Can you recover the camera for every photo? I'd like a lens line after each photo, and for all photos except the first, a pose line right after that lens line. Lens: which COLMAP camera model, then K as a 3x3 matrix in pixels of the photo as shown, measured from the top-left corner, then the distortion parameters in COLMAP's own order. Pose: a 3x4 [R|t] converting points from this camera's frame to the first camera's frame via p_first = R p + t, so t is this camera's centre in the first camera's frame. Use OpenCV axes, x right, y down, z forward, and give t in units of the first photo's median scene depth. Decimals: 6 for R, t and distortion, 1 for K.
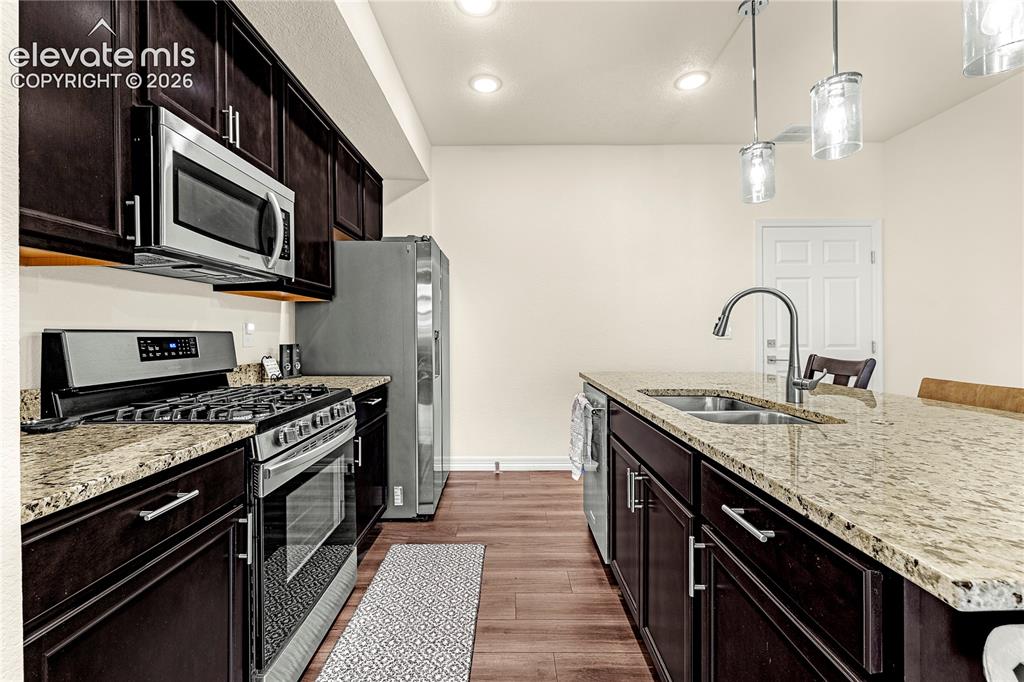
lens RADIAL K [[438.2, 0, 515.0], [0, 438.2, 327.4], [0, 0, 1]] dist [0.001754, 0.002036]
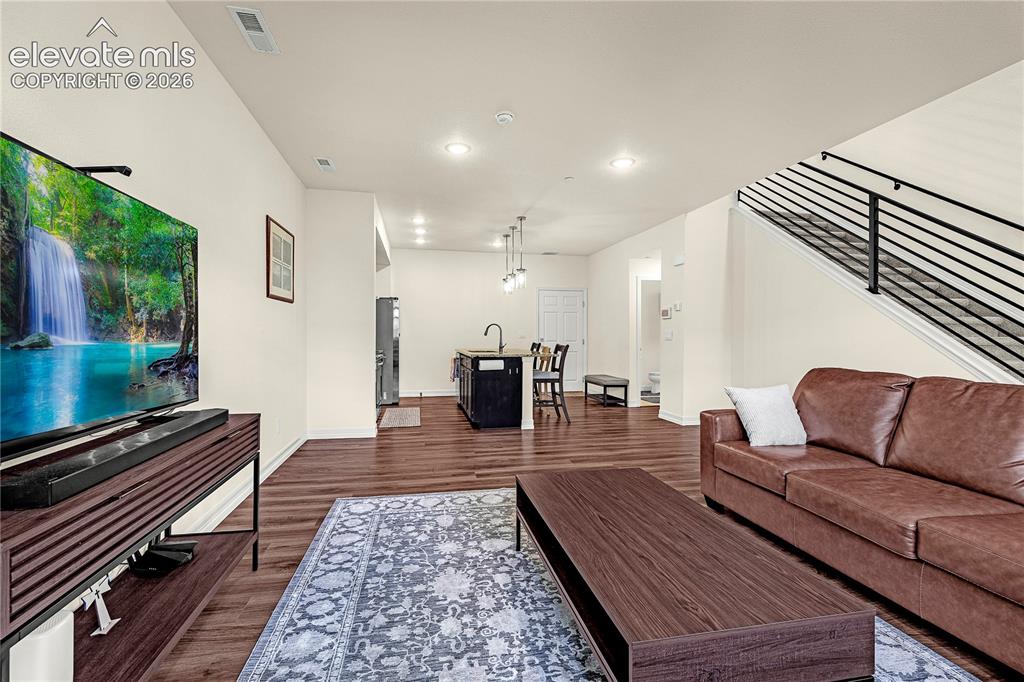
lens RADIAL K [[438.2, 0, 504.7], [0, 438.2, 336.1], [0, 0, 1]] dist [0.001754, 0.002036]
pose [[0.982719, 0.006477, 0.184992, -0.082419], [-0.008748, 0.999896, 0.011461, -0.022266], [-0.184898, -0.012881, 0.982673, -2.779325]]
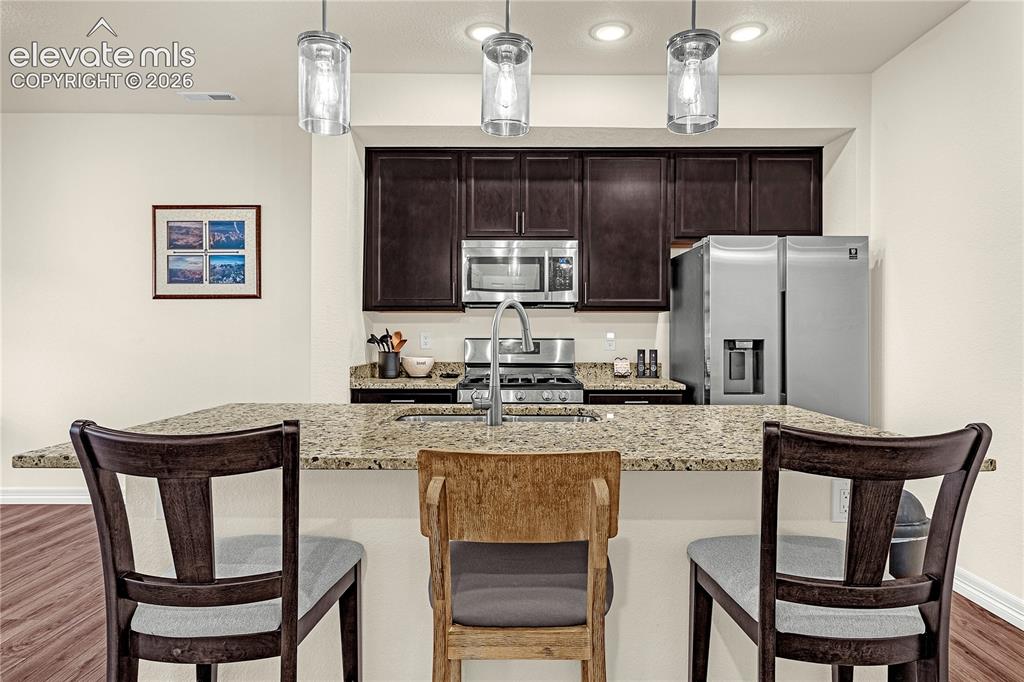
lens RADIAL K [[564.6, 0, 511.7], [0, 564.6, 342.5], [0, 0, 1]] dist [-0.015902, -0.001584]
pose [[0.003659, 0.017931, -0.999833, 1.567193], [0.010296, 0.999786, 0.017968, -0.019478], [0.999940, -0.010360, 0.003473, 0.930864]]
